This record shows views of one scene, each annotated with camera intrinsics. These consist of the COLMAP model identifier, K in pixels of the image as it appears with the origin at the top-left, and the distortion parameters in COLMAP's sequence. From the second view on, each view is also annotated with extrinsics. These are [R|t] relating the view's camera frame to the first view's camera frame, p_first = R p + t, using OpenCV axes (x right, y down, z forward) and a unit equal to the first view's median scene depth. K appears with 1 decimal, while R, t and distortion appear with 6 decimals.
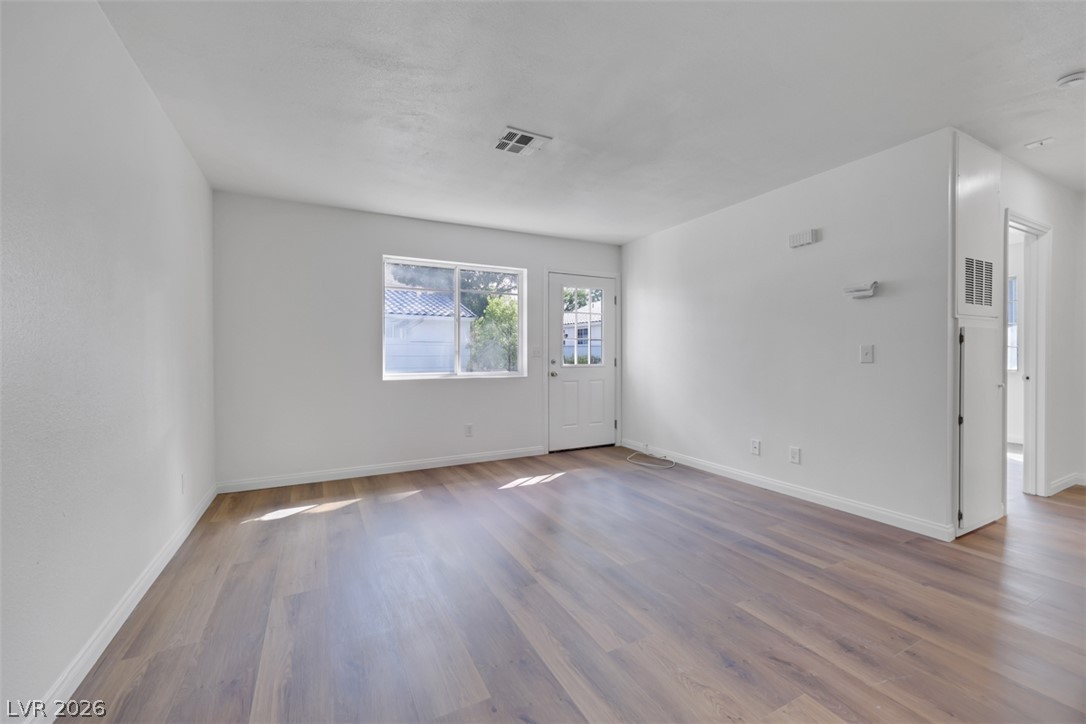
lens RADIAL K [[441.2, 0, 543.0], [0, 441.2, 360.3], [0, 0, 1]] dist [-0.000111, -0.000194]
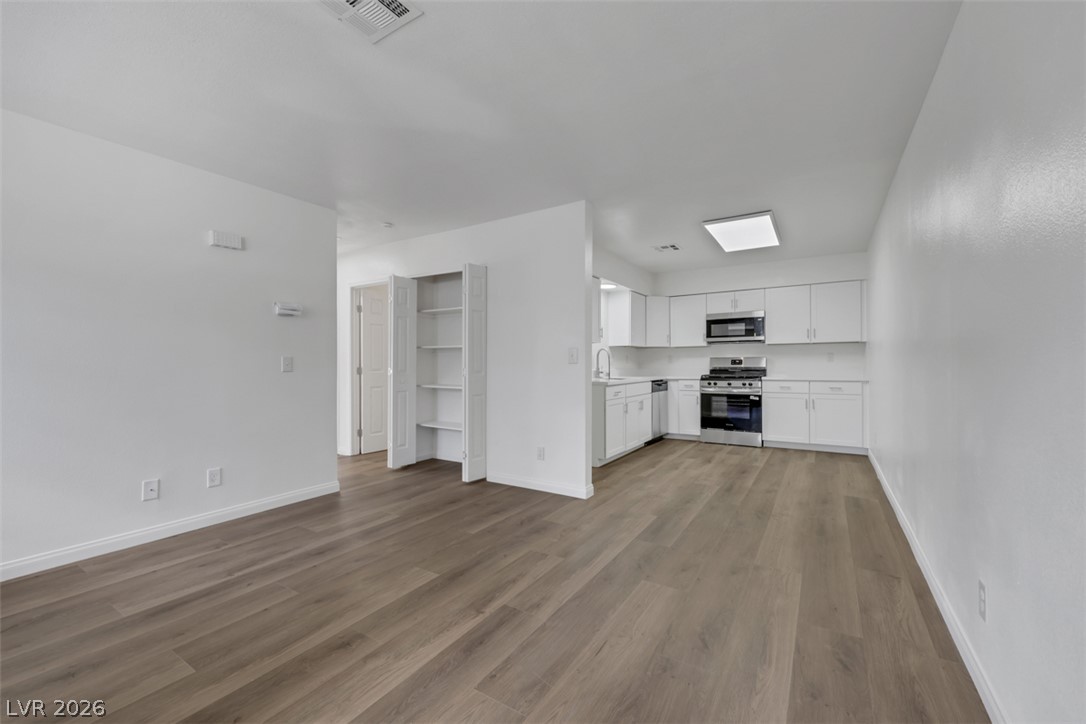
lens RADIAL K [[441.9, 0, 544.4], [0, 441.9, 364.5], [0, 0, 1]] dist [0.000602, 0.000081]
pose [[-0.505044, 0.002571, 0.863090, -0.658542], [0.017003, 0.999831, 0.006971, -0.011195], [-0.862926, 0.018196, -0.505002, 1.053449]]
